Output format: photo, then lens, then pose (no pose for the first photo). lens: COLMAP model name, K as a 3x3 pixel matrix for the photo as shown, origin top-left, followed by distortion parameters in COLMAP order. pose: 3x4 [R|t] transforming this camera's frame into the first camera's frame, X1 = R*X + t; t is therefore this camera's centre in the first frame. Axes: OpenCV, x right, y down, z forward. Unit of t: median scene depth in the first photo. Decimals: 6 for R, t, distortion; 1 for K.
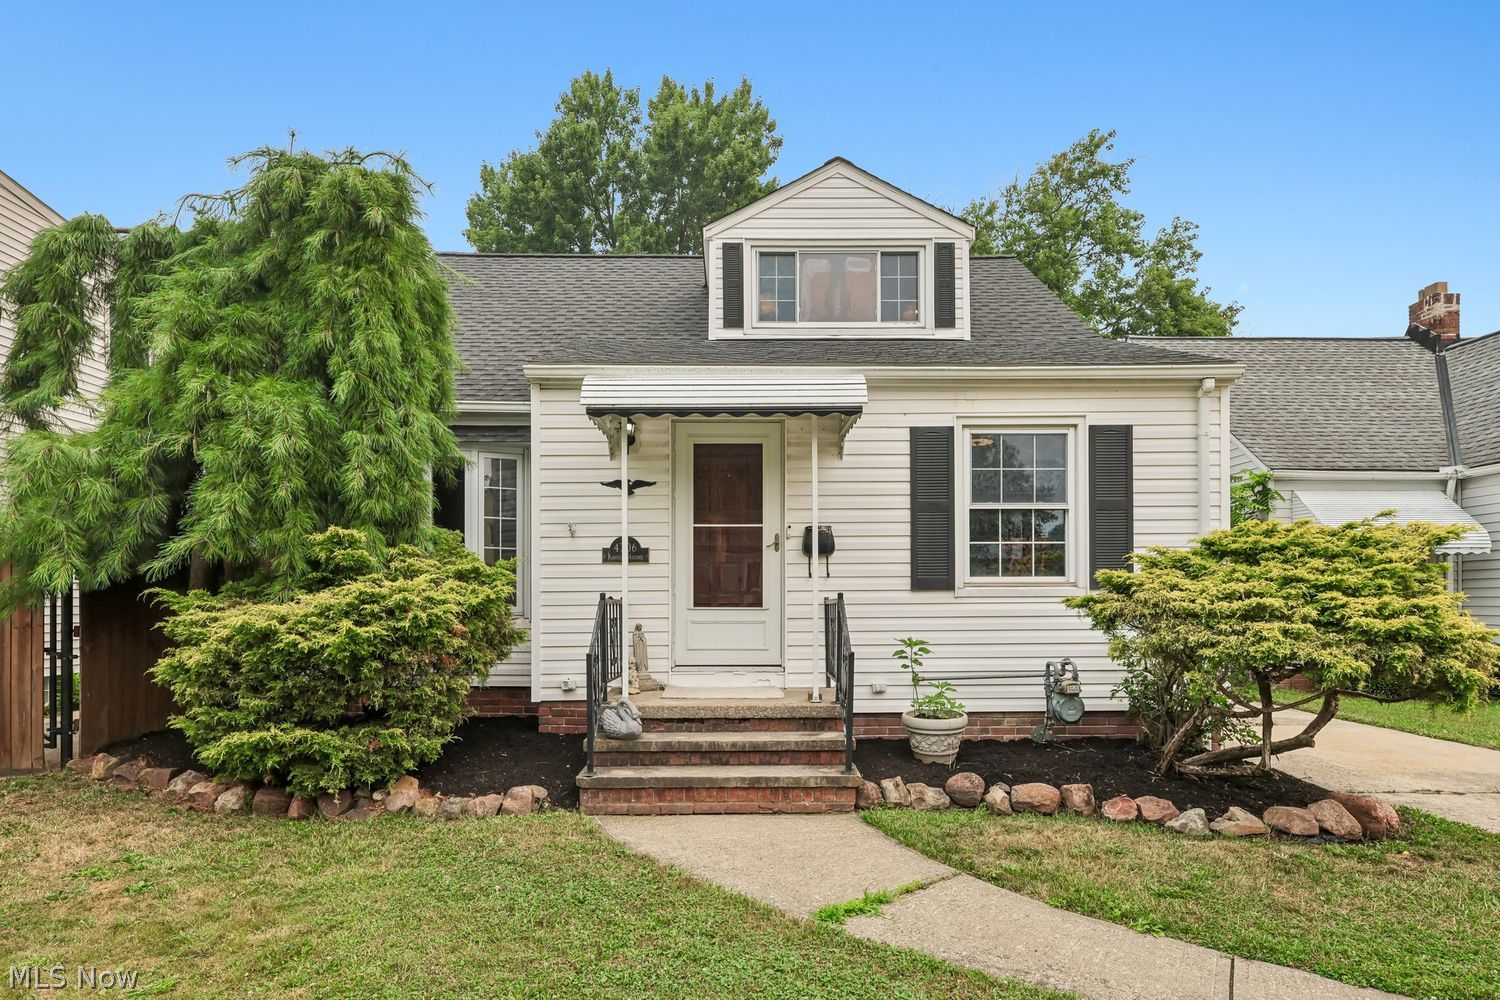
lens RADIAL K [[784.7, 0, 728.3], [0, 784.7, 536.2], [0, 0, 1]] dist [0.005971, 0.001215]
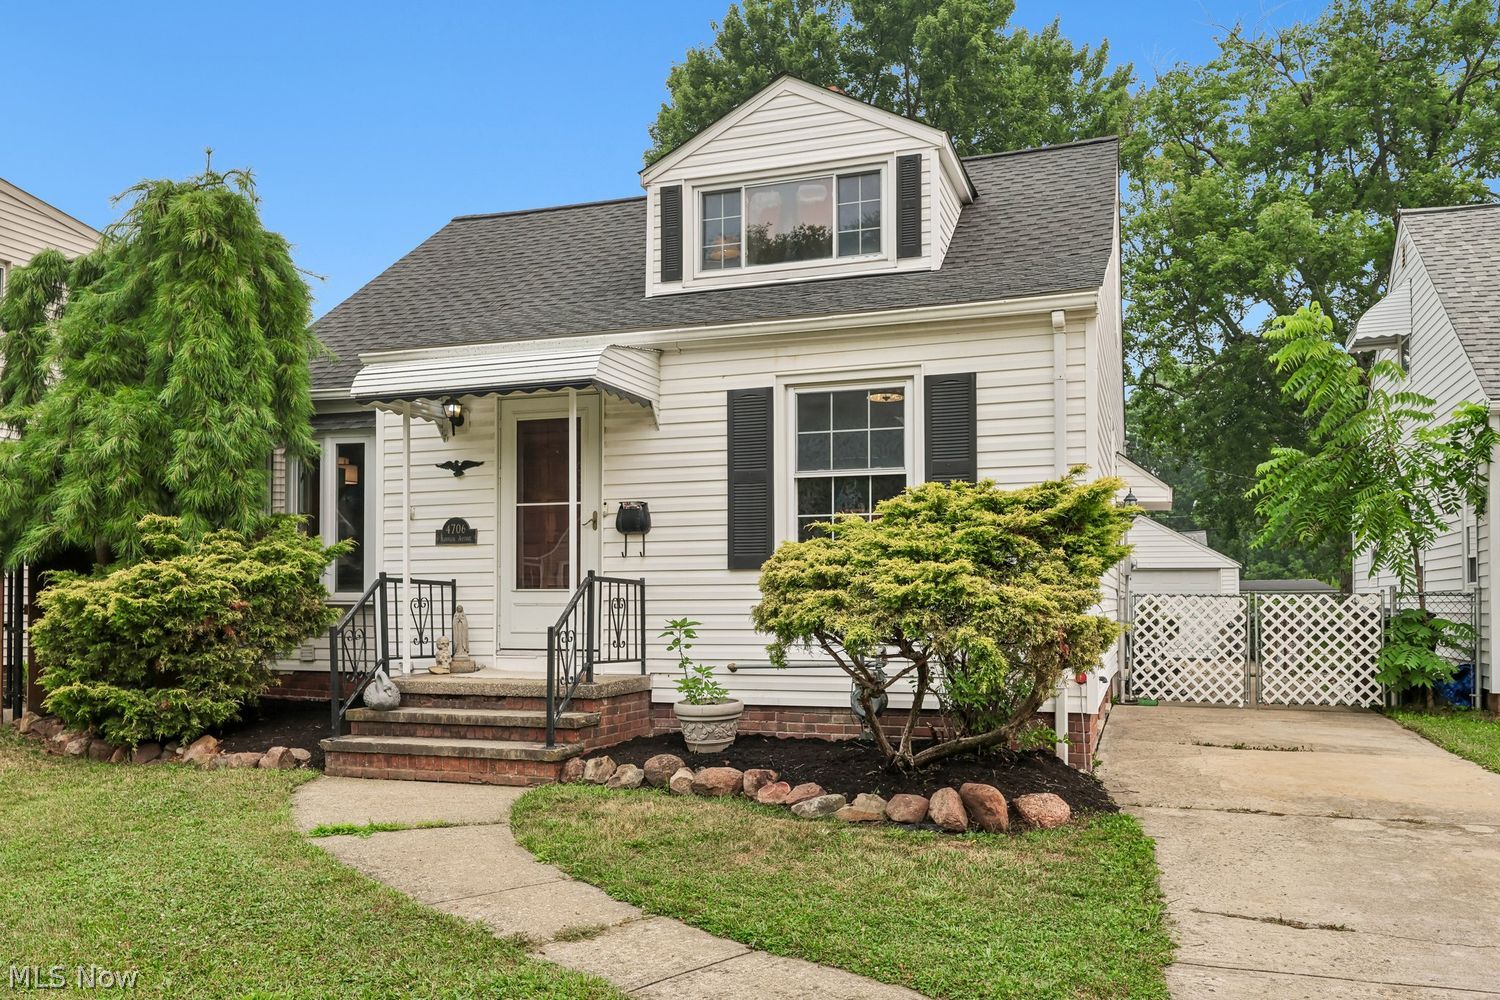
lens RADIAL K [[1081.0, 0, 752.0], [0, 1081.0, 502.3], [0, 0, 1]] dist [0.007498, 0.005486]
pose [[0.948664, -0.027578, -0.315081, 0.657365], [0.021836, 0.999525, -0.021741, 0.018700], [0.315531, 0.013744, 0.948816, -0.181036]]
